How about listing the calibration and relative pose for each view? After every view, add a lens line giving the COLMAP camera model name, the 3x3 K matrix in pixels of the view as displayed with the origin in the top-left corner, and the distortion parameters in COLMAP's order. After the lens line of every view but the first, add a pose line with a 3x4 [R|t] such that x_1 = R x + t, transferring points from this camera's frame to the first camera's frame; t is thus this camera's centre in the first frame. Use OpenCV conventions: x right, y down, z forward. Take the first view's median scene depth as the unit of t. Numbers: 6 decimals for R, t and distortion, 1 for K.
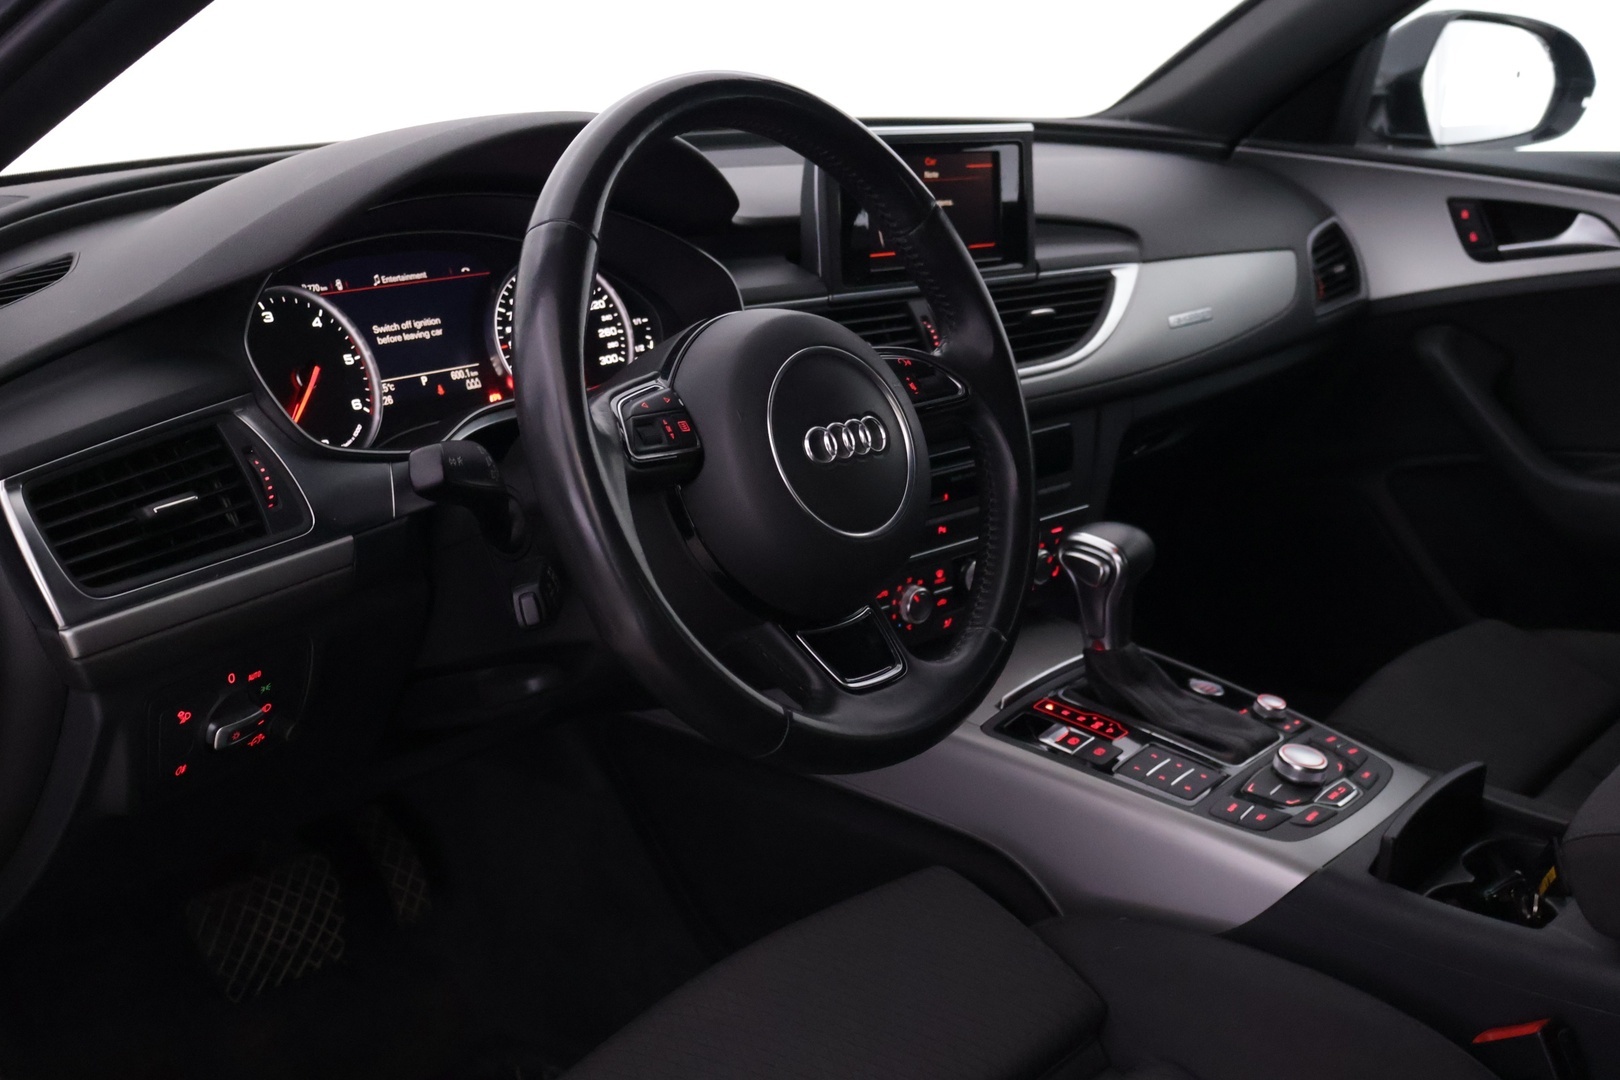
lens RADIAL K [[1965.6, 0, 810.0], [0, 1965.6, 540.0], [0, 0, 1]] dist [0.002318, 0.003229]
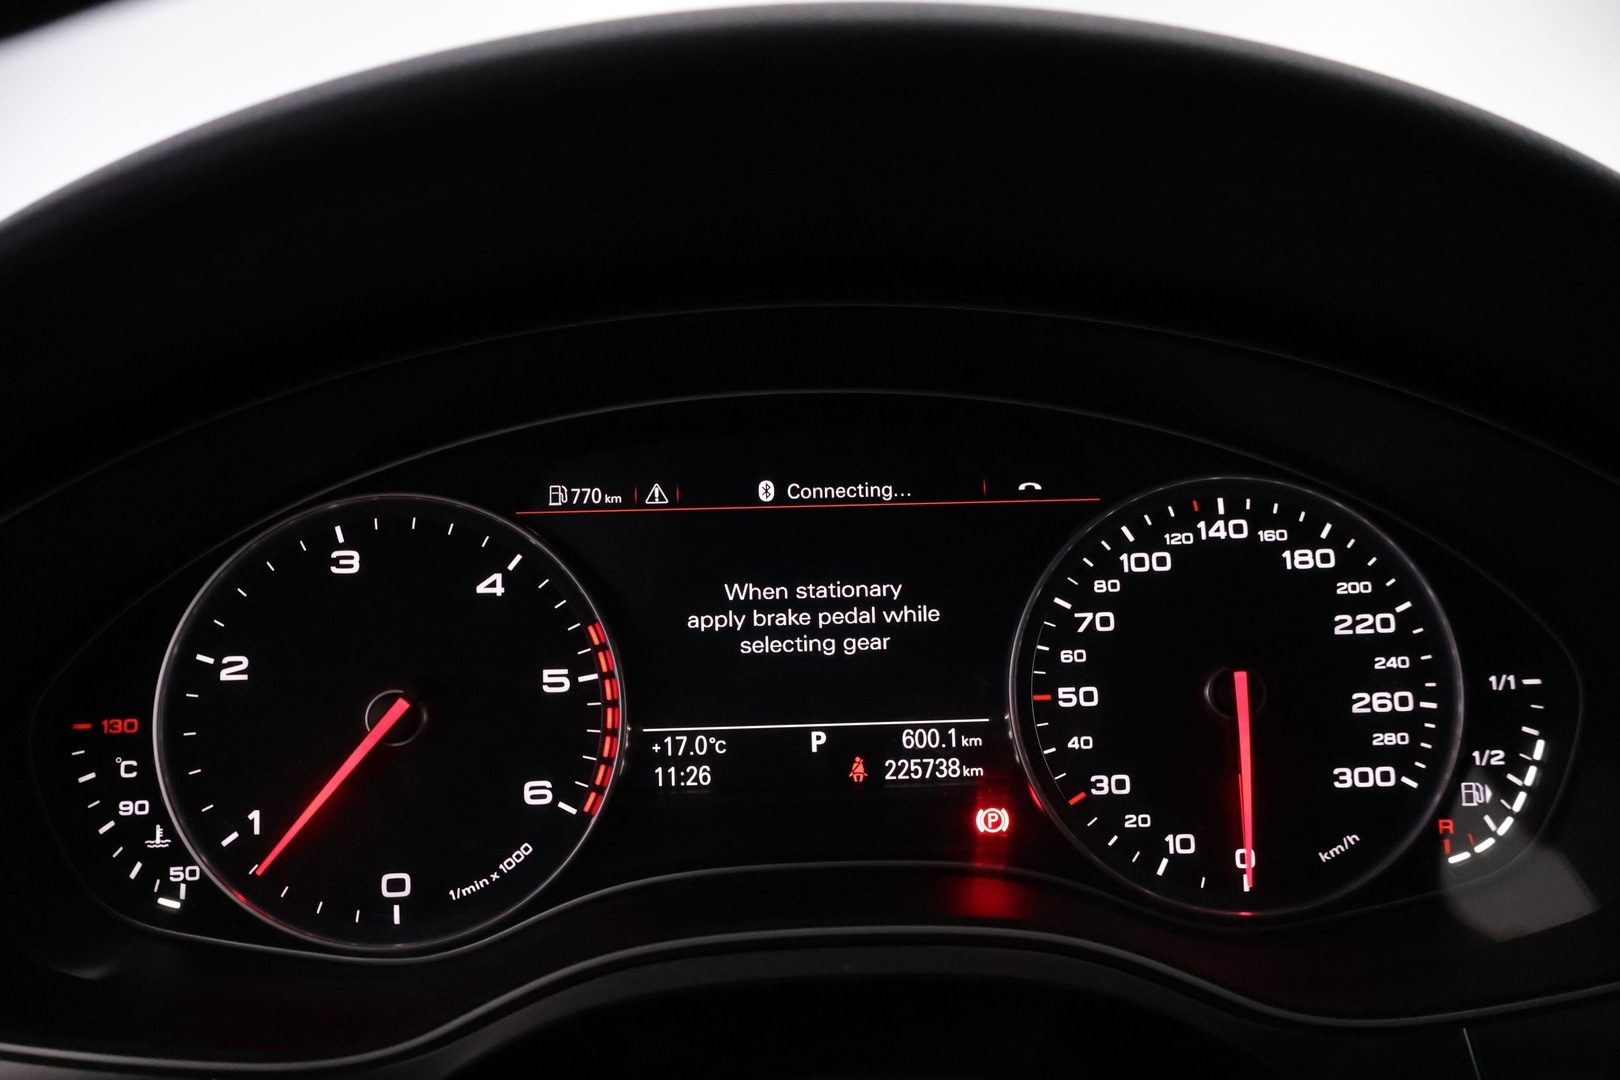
lens RADIAL K [[1329.7, 0, 810.0], [0, 1329.7, 540.0], [0, 0, 1]] dist [-0.011349, -0.000970]
pose [[0.657042, 0.180659, -0.731887, 0.003001], [-0.176565, 0.980734, 0.083575, -0.144171], [0.732885, 0.074313, 0.676282, 0.788632]]
